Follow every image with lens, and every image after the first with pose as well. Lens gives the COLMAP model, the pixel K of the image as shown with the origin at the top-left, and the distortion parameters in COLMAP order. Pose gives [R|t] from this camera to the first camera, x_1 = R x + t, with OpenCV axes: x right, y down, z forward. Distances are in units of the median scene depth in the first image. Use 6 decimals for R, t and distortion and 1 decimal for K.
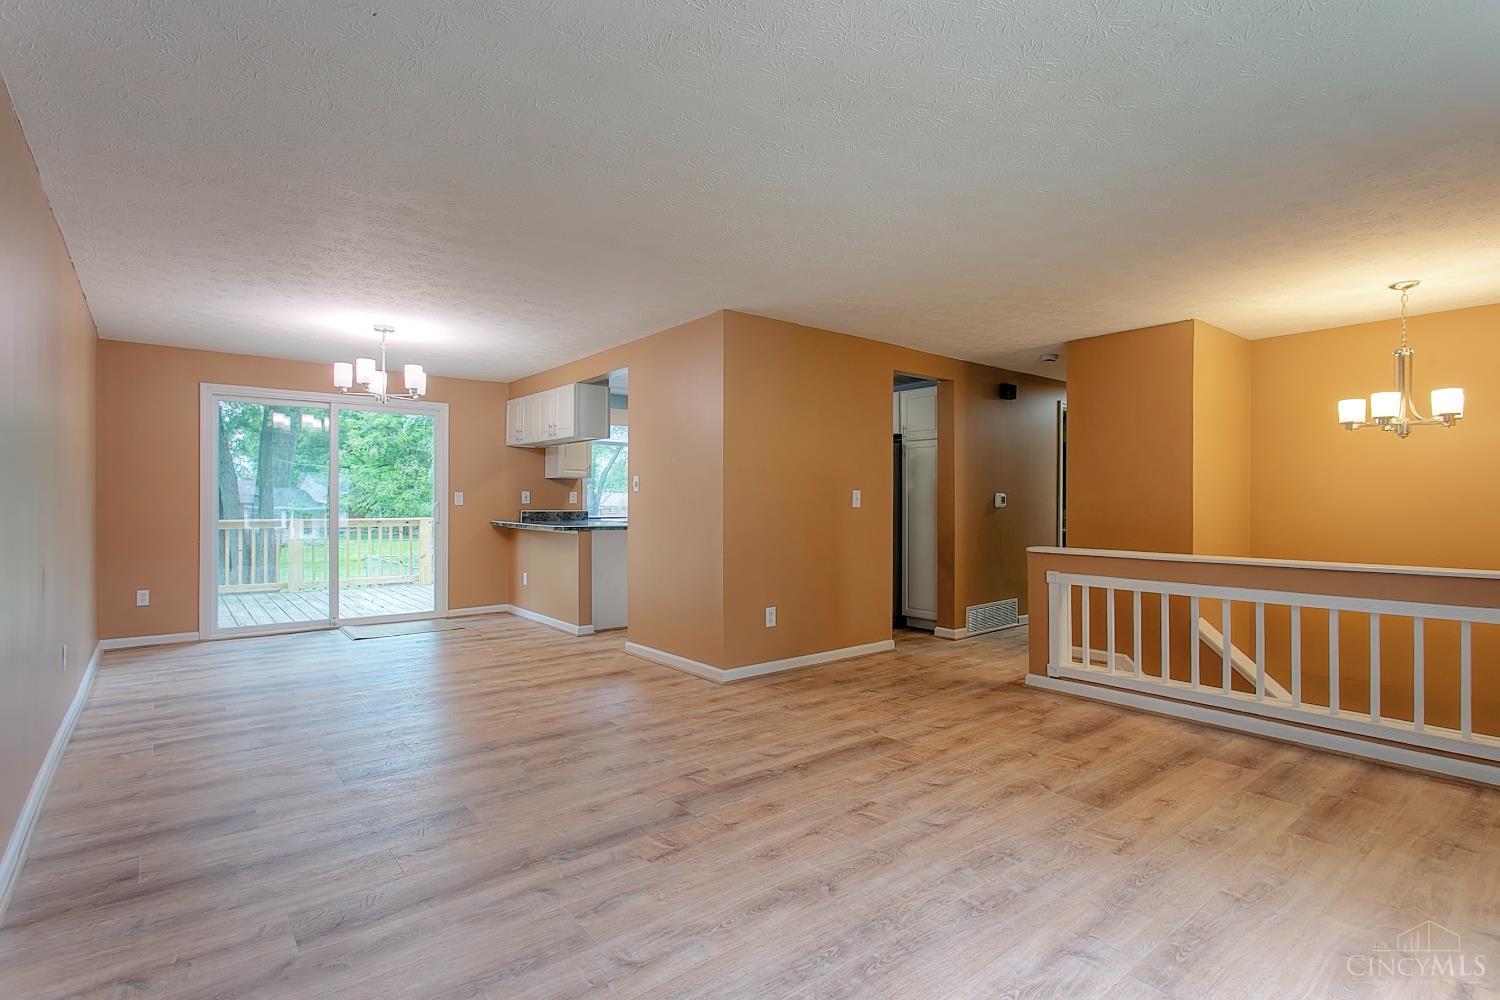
lens RADIAL K [[728.3, 0, 748.3], [0, 728.3, 500.0], [0, 0, 1]] dist [0.001410, 0.000346]
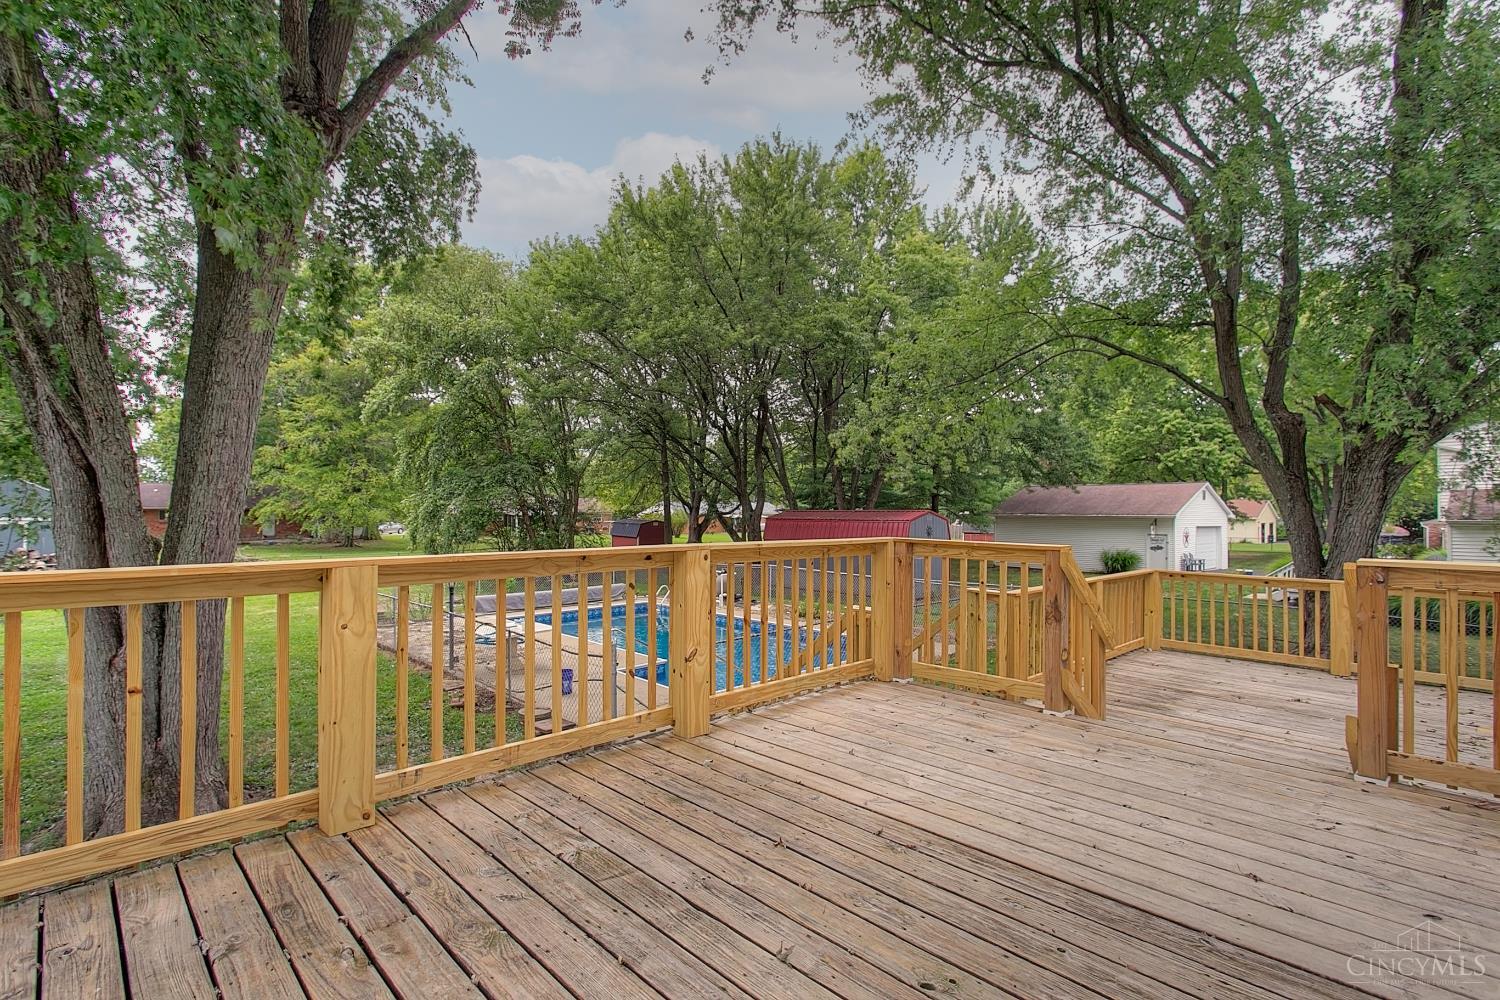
lens RADIAL K [[728.3, 0, 756.0], [0, 728.3, 506.3], [0, 0, 1]] dist [0.001410, 0.000346]
pose [[0.996122, -0.007682, 0.087649, -0.075625], [0.007361, 0.999965, 0.003988, 0.001076], [-0.087676, -0.003328, 0.996143, 0.109508]]
